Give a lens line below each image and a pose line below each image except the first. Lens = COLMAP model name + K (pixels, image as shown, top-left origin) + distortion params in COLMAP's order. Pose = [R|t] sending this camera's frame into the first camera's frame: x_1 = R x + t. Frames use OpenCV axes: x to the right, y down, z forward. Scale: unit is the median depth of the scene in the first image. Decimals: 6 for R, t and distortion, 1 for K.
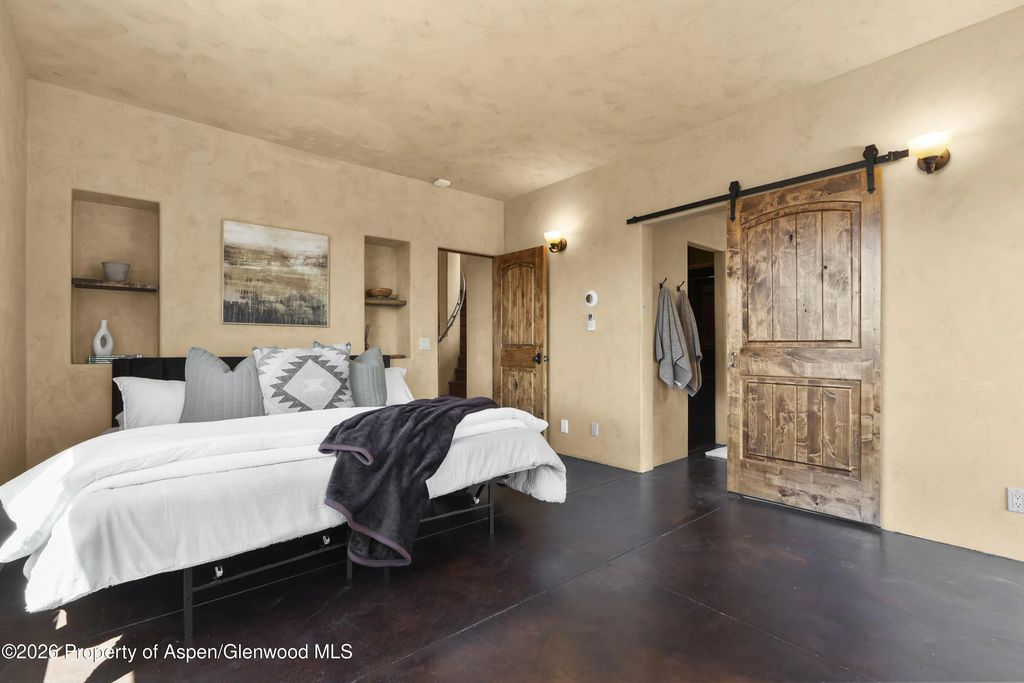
lens RADIAL K [[470.9, 0, 508.2], [0, 470.9, 343.6], [0, 0, 1]] dist [0.000495, 0.001398]
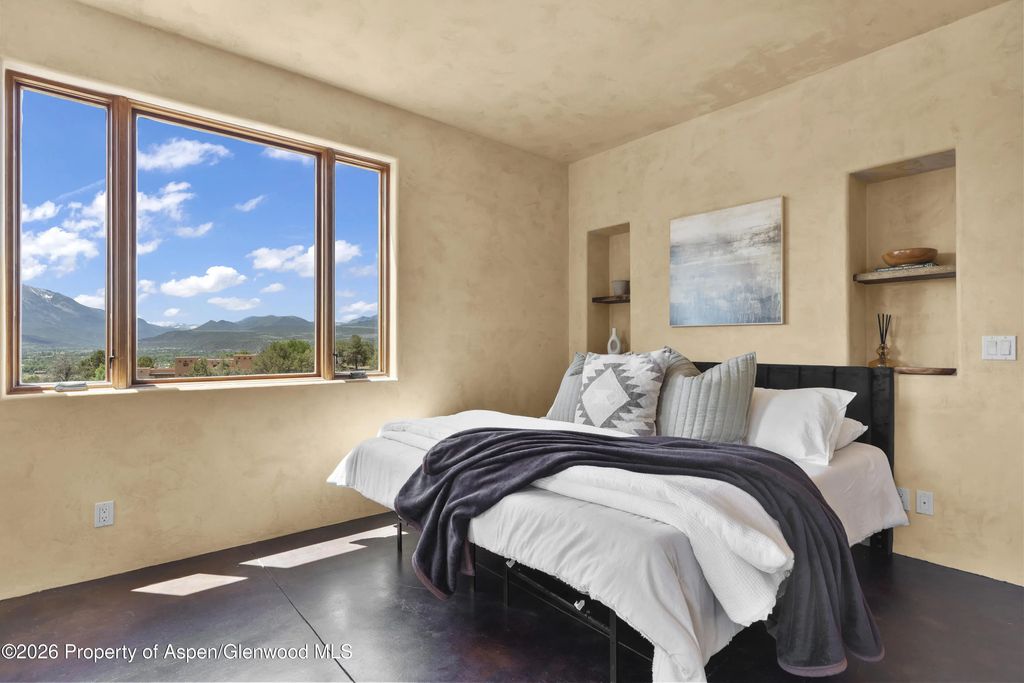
lens RADIAL K [[513.9, 0, 518.7], [0, 513.9, 343.7], [0, 0, 1]] dist [-0.000160, -0.000514]
pose [[-0.010224, 0.002671, -0.999944, 0.433662], [0.010543, 0.999941, 0.002563, -0.012633], [0.999892, -0.010516, -0.010251, 0.652130]]
